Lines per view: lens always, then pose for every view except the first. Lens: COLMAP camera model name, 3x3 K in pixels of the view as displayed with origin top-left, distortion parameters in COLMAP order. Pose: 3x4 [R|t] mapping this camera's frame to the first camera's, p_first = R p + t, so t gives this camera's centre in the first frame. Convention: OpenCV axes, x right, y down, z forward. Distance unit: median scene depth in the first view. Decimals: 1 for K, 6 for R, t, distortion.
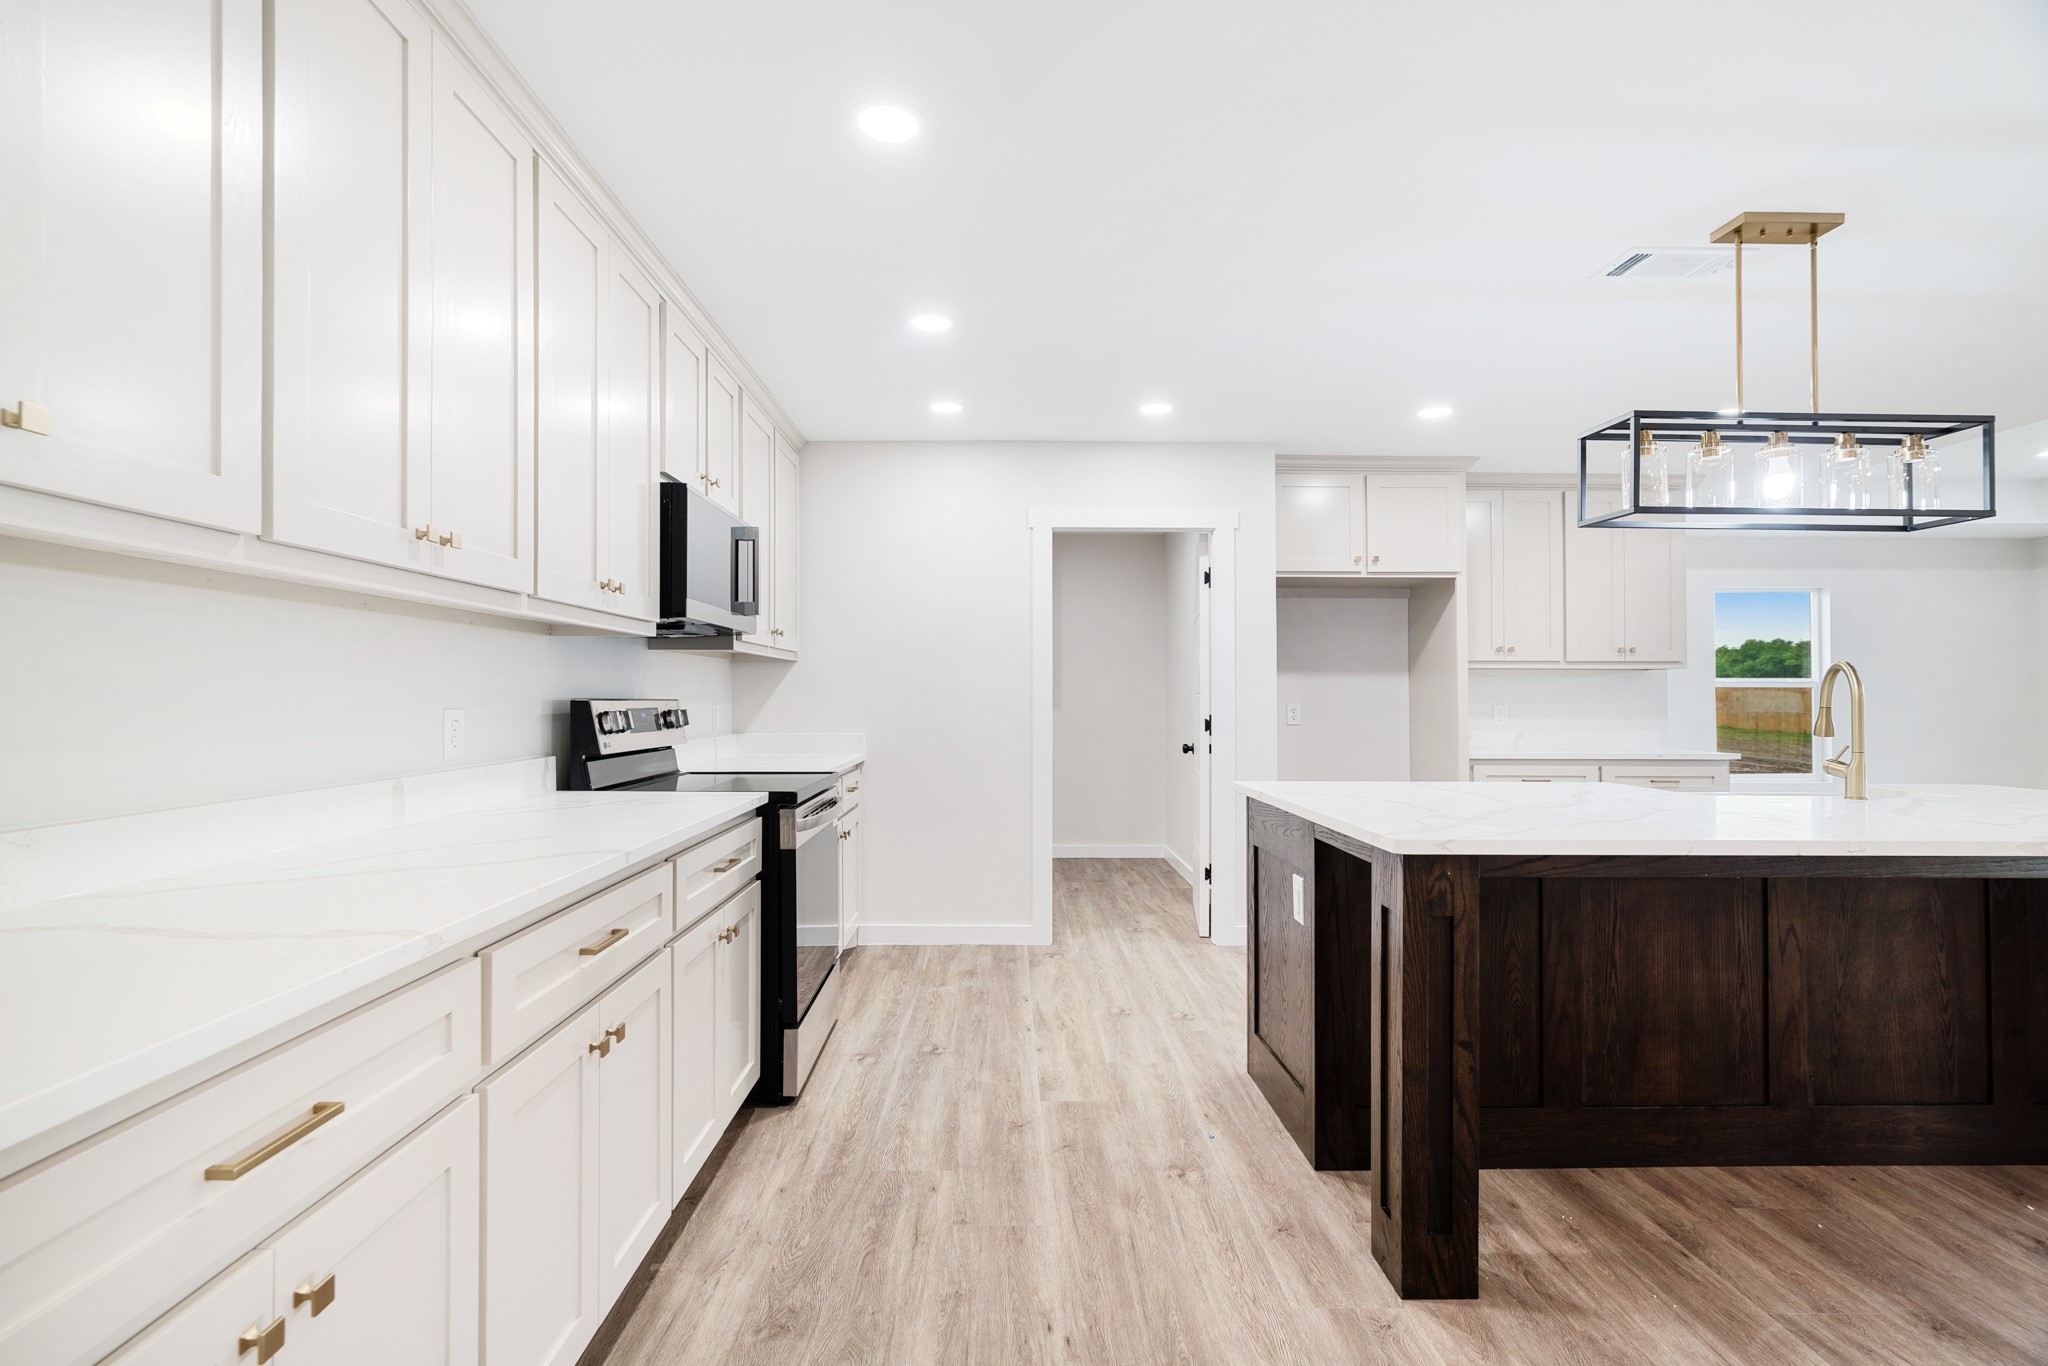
lens RADIAL K [[919.8, 0, 1005.1], [0, 919.8, 689.3], [0, 0, 1]] dist [-0.003585, 0.001064]
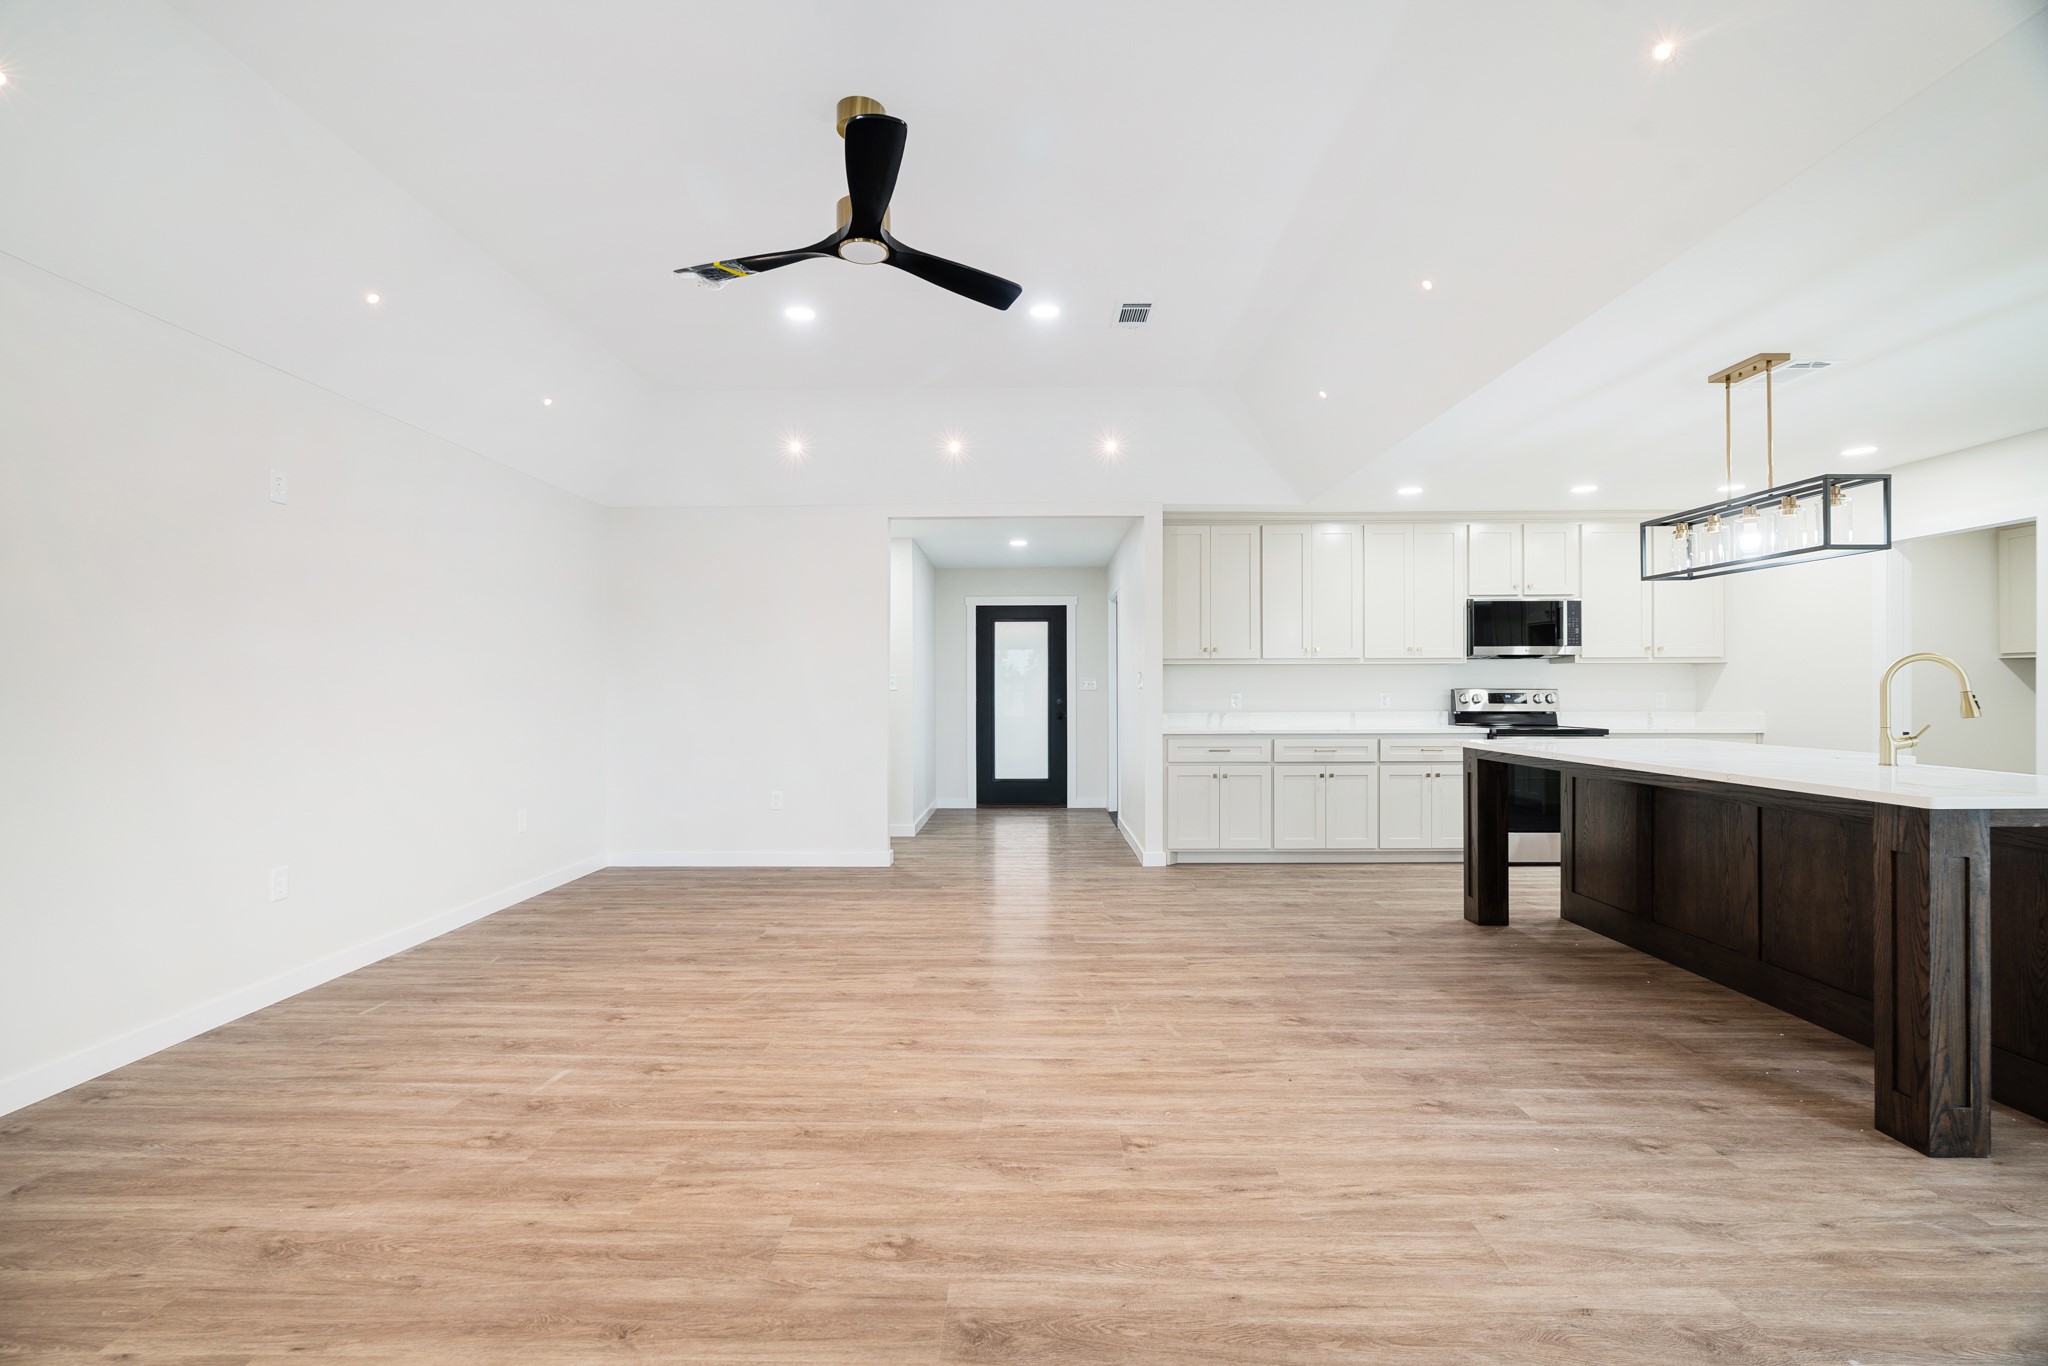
lens RADIAL K [[918.9, 0, 1025.0], [0, 918.9, 689.2], [0, 0, 1]] dist [-0.002090, 0.000065]
pose [[-0.003662, -0.004691, -0.999982, 2.336360], [0.009470, 0.999944, -0.004726, 0.012048], [0.999948, -0.009488, -0.003618, -0.174346]]
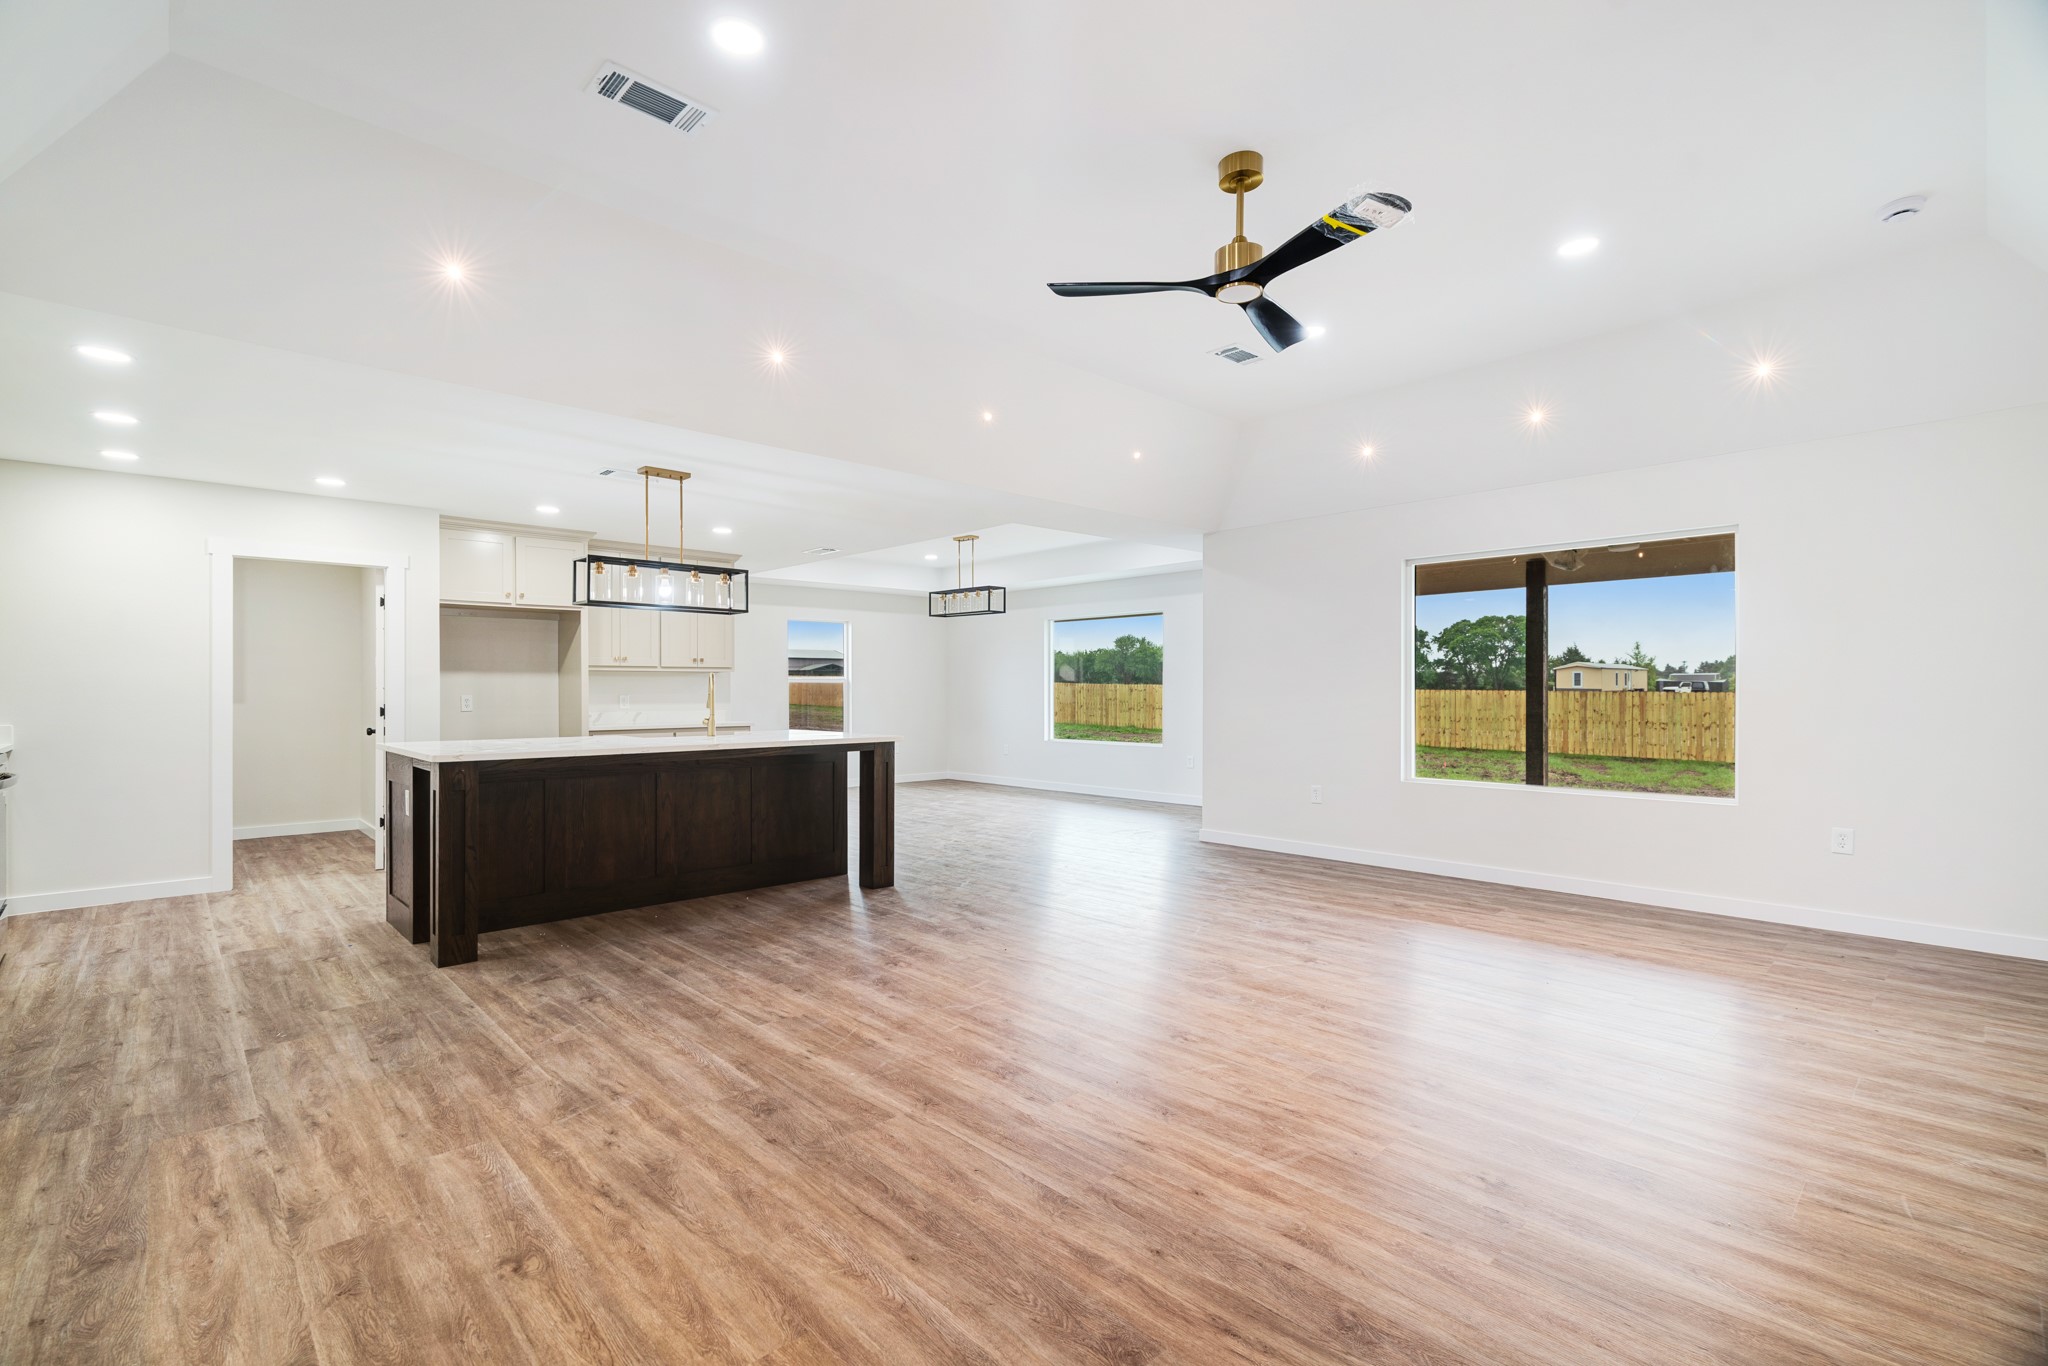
lens RADIAL K [[919.8, 0, 1005.1], [0, 919.8, 689.3], [0, 0, 1]] dist [-0.003585, 0.001064]
pose [[0.733808, -0.005324, 0.679336, -0.044116], [0.000370, 0.999972, 0.007437, -0.007749], [-0.679357, -0.005206, 0.733789, -1.147407]]
